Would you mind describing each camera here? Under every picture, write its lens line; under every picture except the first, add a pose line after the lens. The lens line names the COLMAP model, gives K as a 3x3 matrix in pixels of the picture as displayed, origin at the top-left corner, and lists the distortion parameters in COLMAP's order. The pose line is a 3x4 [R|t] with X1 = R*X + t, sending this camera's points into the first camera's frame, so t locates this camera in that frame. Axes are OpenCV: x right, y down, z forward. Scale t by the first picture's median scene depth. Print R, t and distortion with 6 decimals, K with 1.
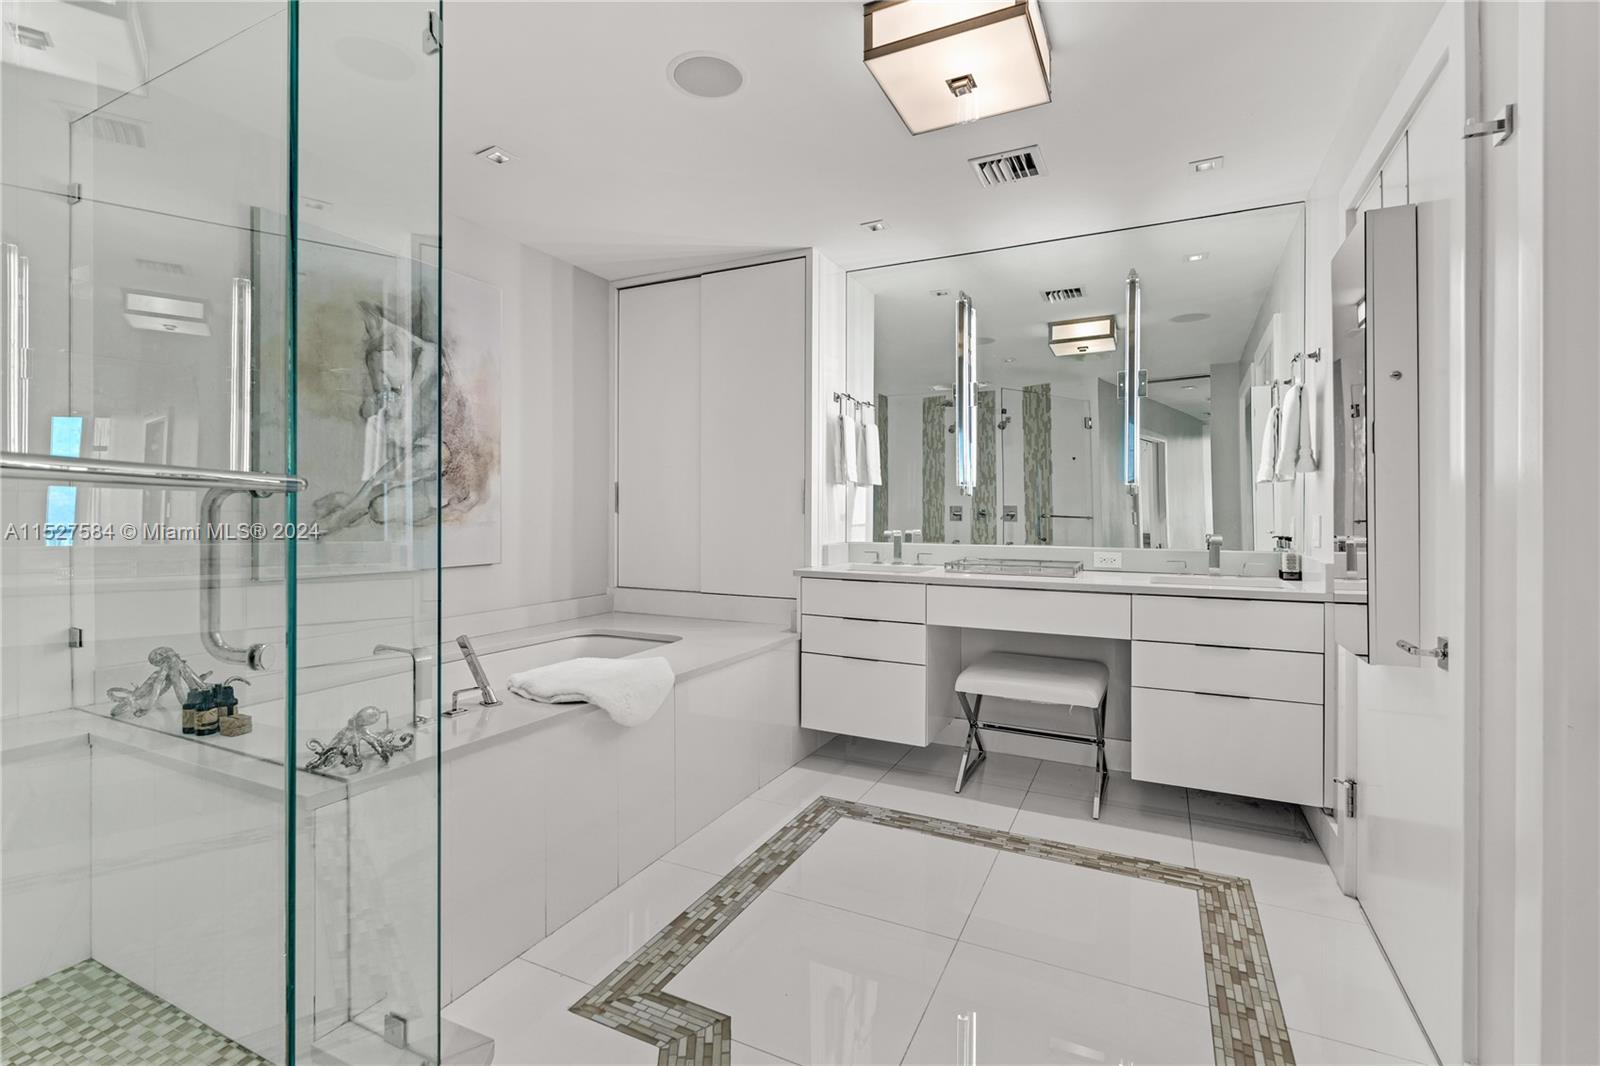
lens RADIAL K [[730.0, 0, 798.9], [0, 730.0, 520.7], [0, 0, 1]] dist [-0.003642, -0.001147]
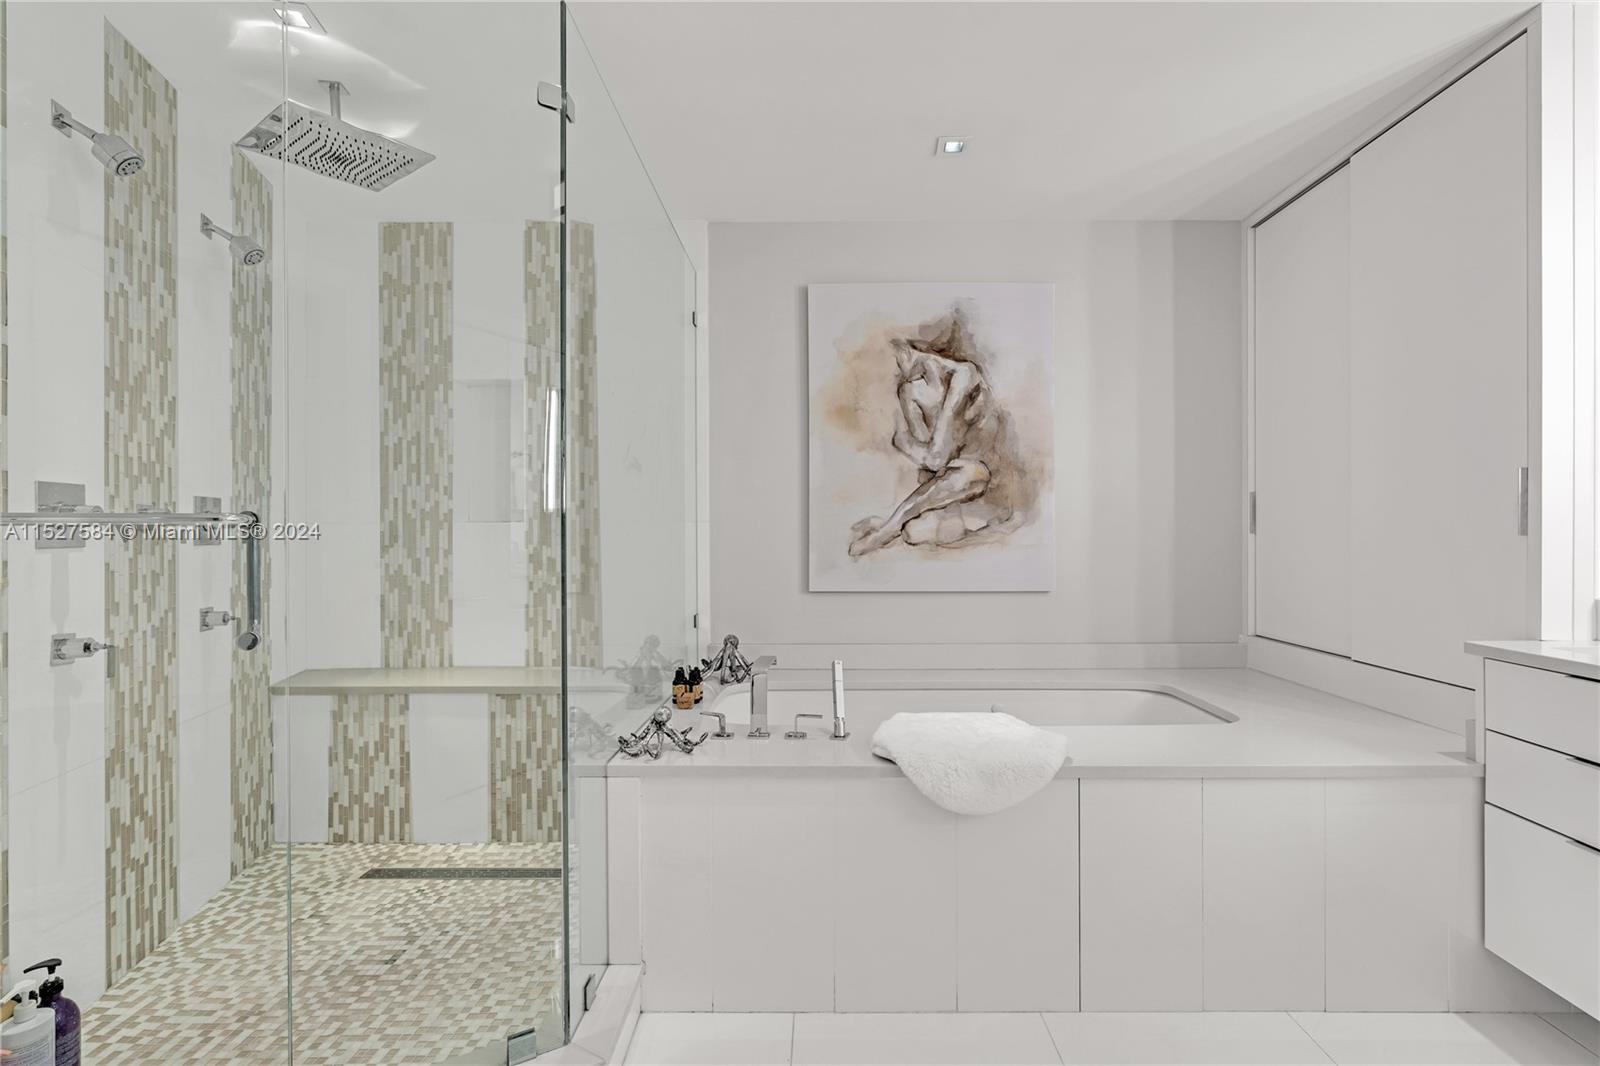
lens RADIAL K [[730.0, 0, 802.9], [0, 730.0, 534.9], [0, 0, 1]] dist [-0.003642, -0.001147]
pose [[0.431687, -0.000374, -0.902023, 0.296396], [-0.005848, 0.999978, -0.003213, -0.006443], [0.902004, 0.006662, 0.431676, 0.386325]]
